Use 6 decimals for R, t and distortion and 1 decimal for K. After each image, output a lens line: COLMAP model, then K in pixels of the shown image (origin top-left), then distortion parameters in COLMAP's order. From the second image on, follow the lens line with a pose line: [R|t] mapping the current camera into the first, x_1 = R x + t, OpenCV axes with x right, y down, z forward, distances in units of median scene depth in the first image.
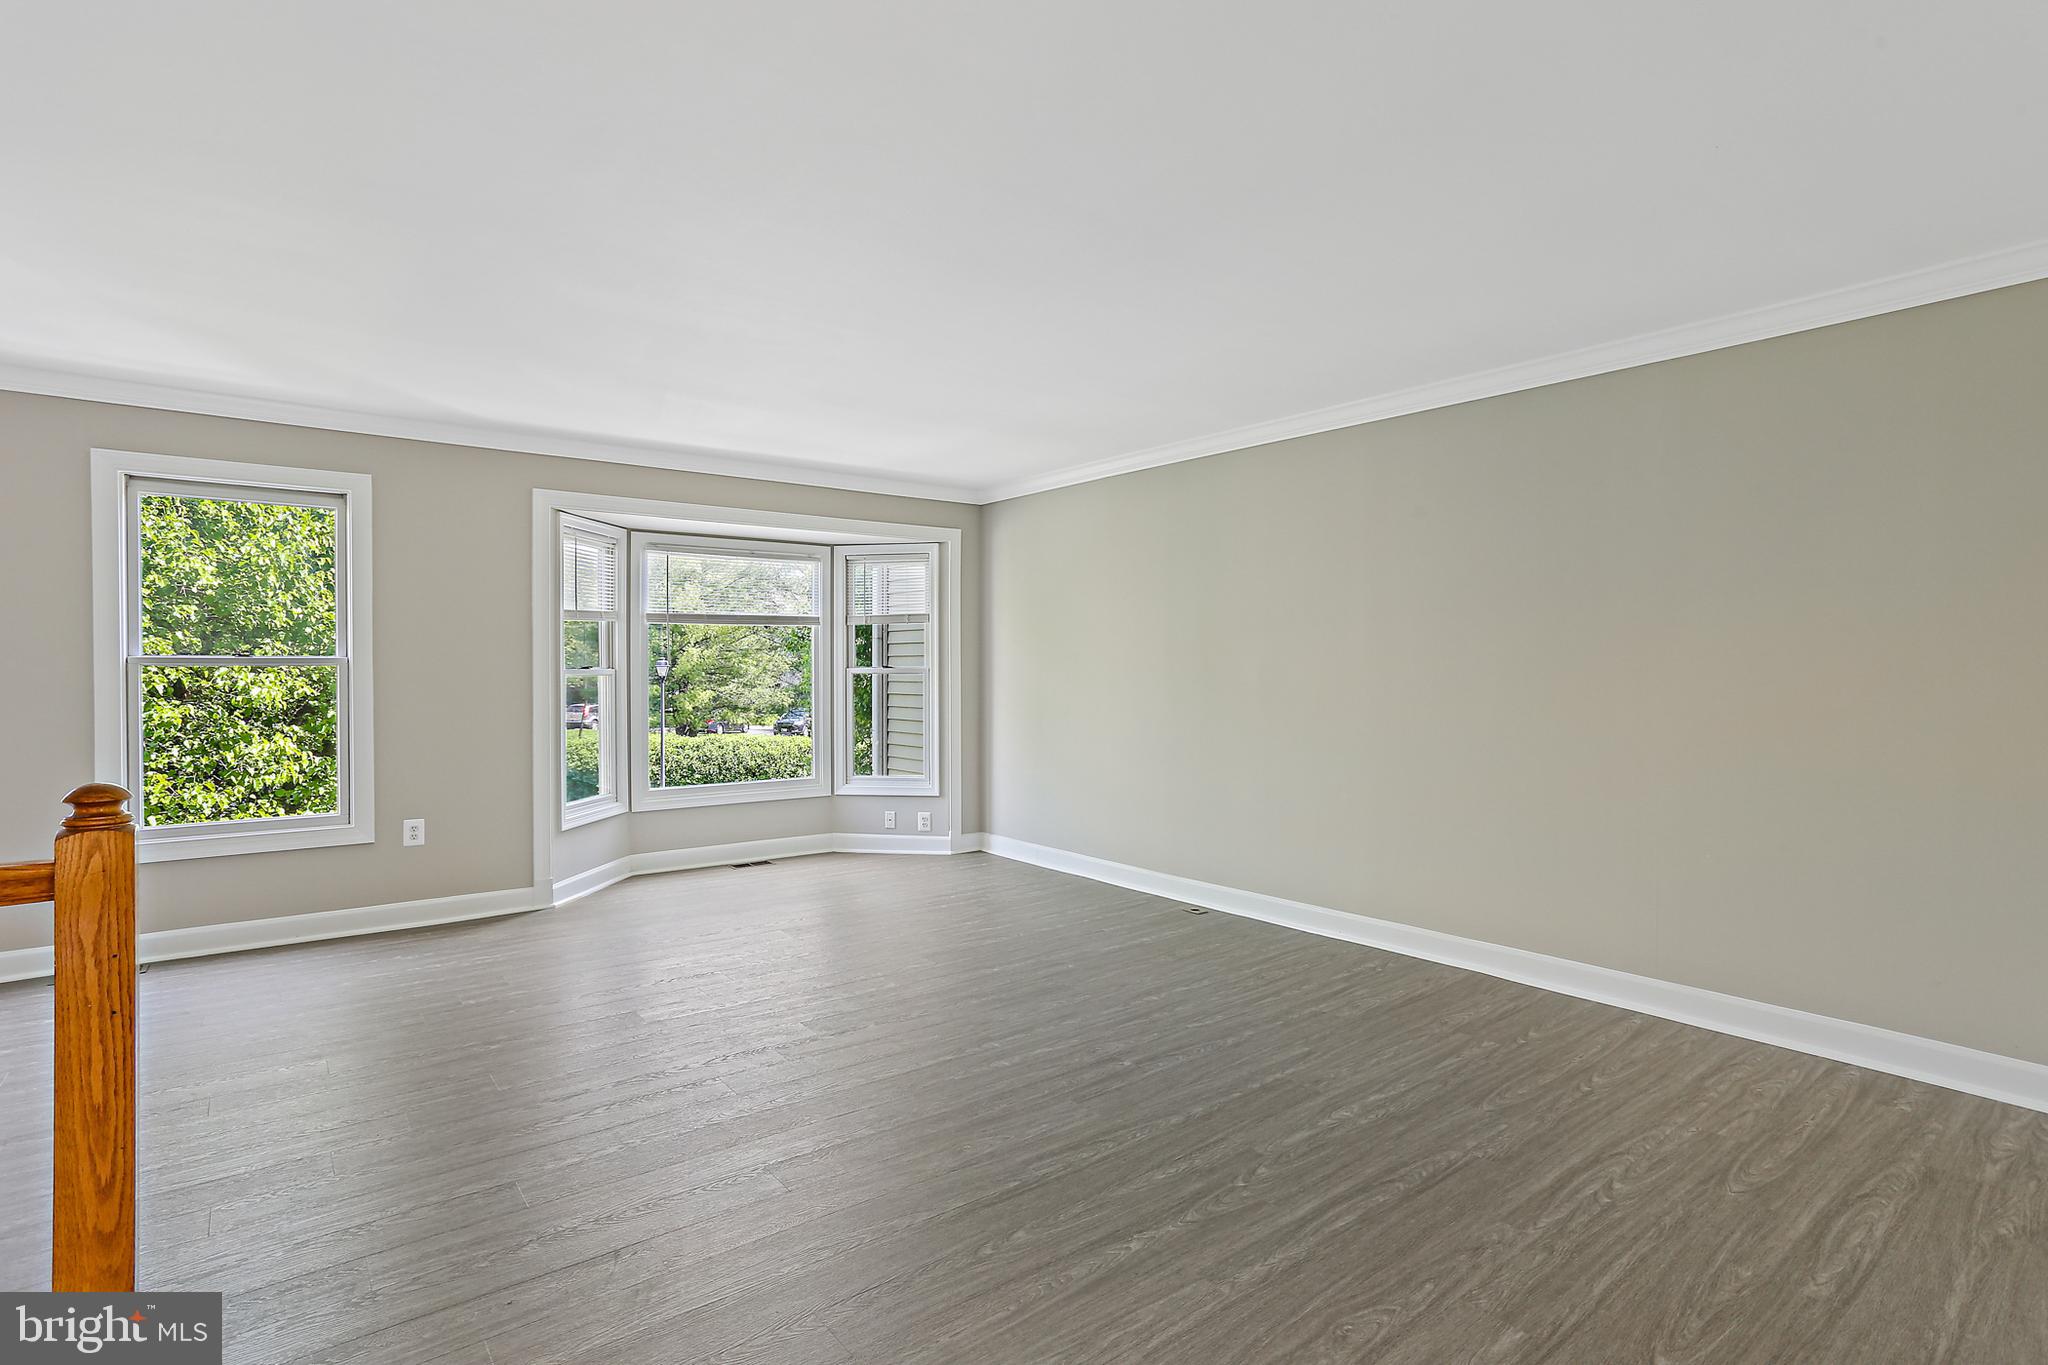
lens RADIAL K [[1006.6, 0, 1019.9], [0, 1006.6, 679.1], [0, 0, 1]] dist [-0.049072, 0.027577]
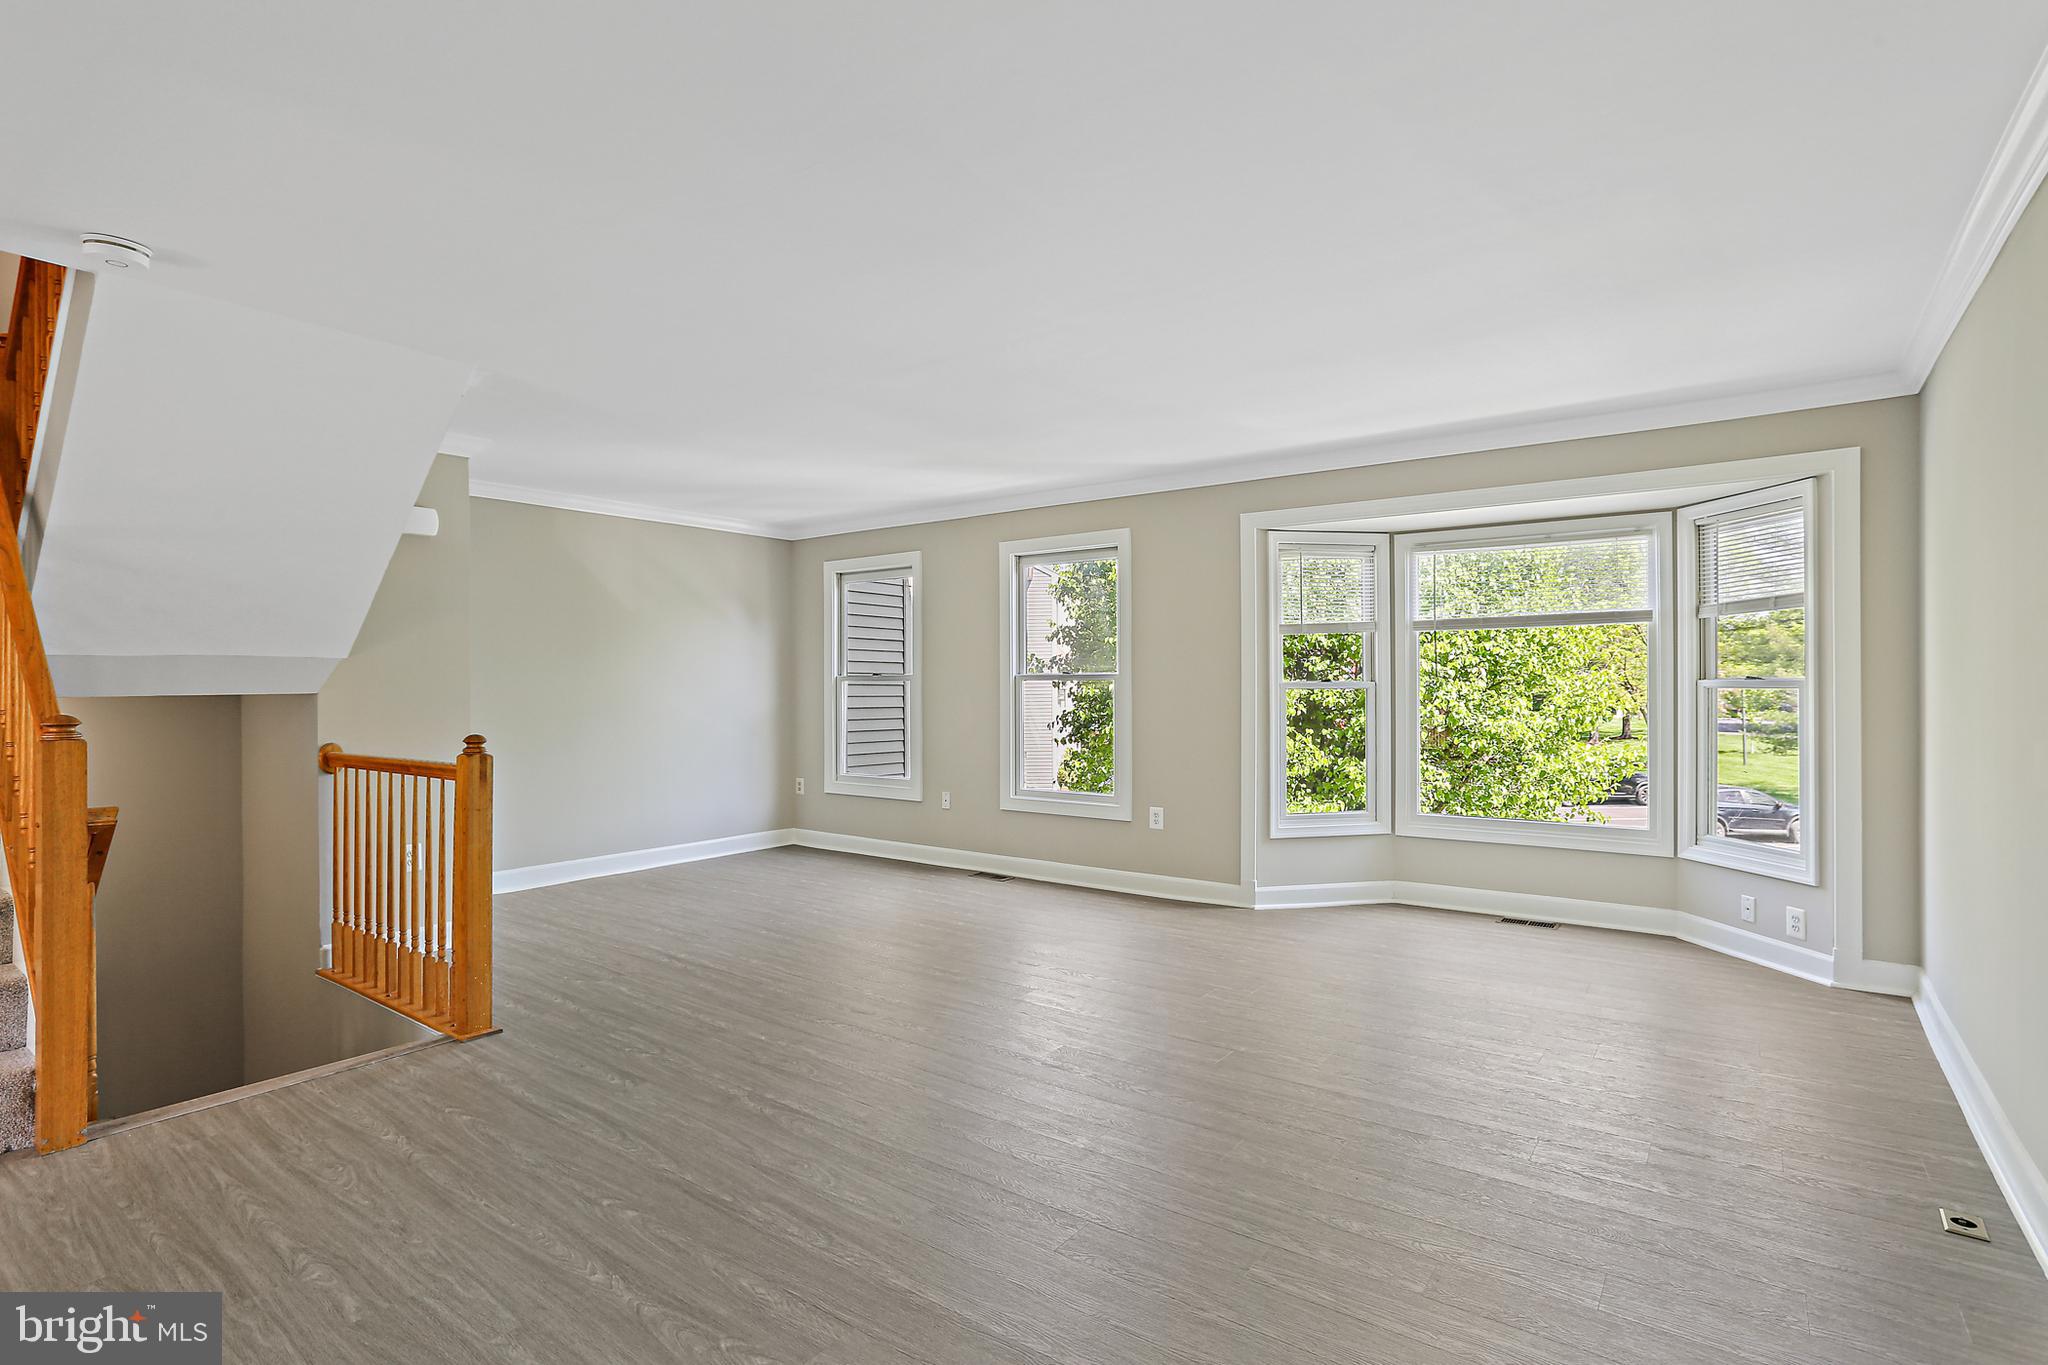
lens RADIAL K [[1006.6, 0, 1019.9], [0, 1006.6, 679.1], [0, 0, 1]] dist [-0.049072, 0.027577]
pose [[0.267279, -0.005058, -0.963606, 0.422849], [-0.007190, 0.999948, -0.007243, -0.003412], [0.963592, 0.008865, 0.267228, 0.414552]]
